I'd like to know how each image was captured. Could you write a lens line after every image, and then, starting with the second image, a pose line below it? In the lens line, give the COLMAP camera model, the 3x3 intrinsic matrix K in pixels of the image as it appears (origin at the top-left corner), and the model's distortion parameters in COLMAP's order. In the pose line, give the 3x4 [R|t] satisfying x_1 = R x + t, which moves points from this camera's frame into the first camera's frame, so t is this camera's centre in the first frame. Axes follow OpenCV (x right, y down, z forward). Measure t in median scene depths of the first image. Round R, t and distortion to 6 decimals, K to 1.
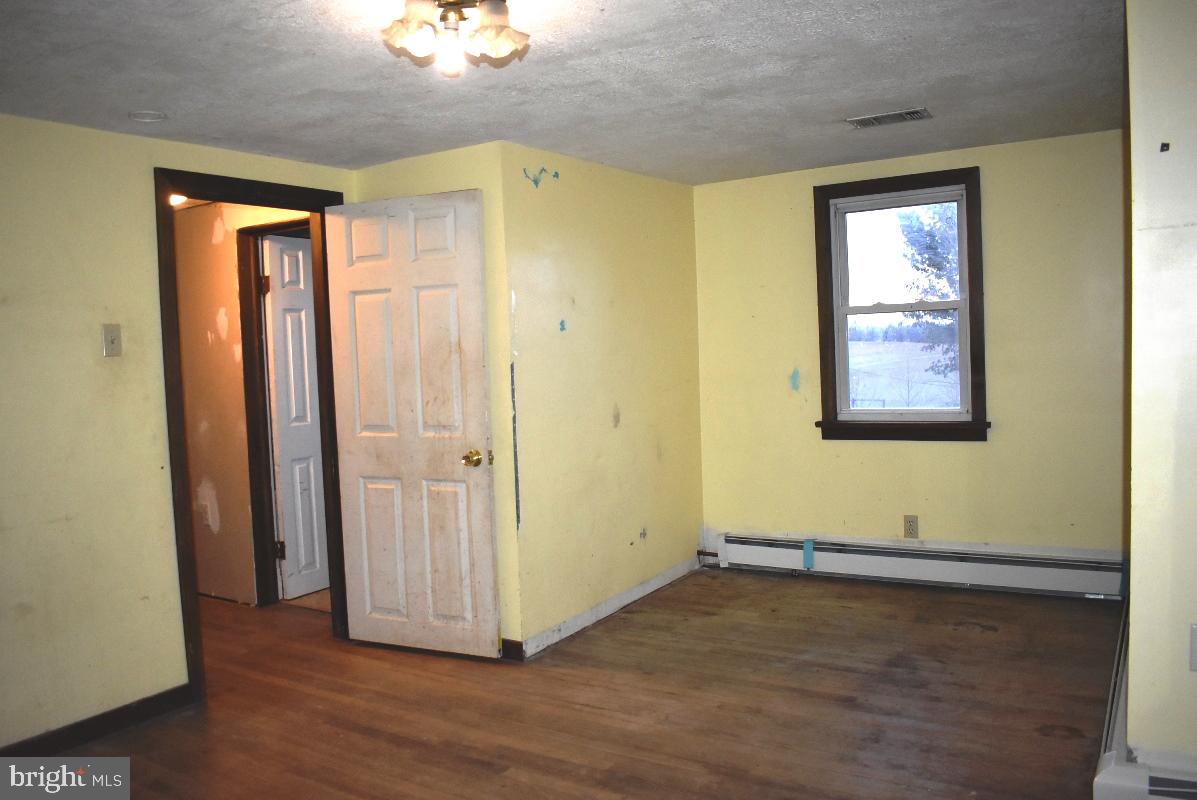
lens RADIAL K [[931.8, 0, 596.4], [0, 931.8, 406.1], [0, 0, 1]] dist [-0.100527, 0.018259]
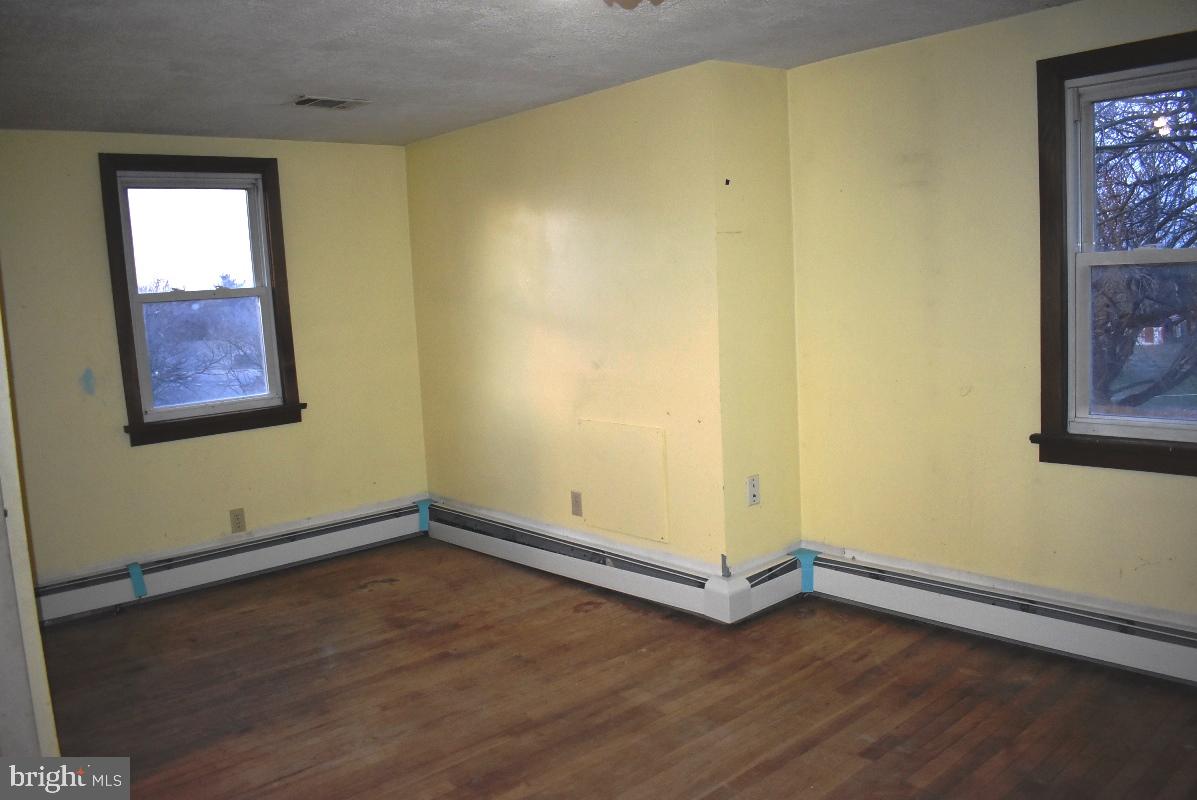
lens RADIAL K [[931.8, 0, 600.4], [0, 931.8, 408.6], [0, 0, 1]] dist [-0.100527, 0.018259]
pose [[0.269082, -0.092603, 0.958655, -0.551675], [0.105403, 0.992220, 0.066260, -0.011606], [-0.957332, 0.083216, 0.276749, 0.417343]]
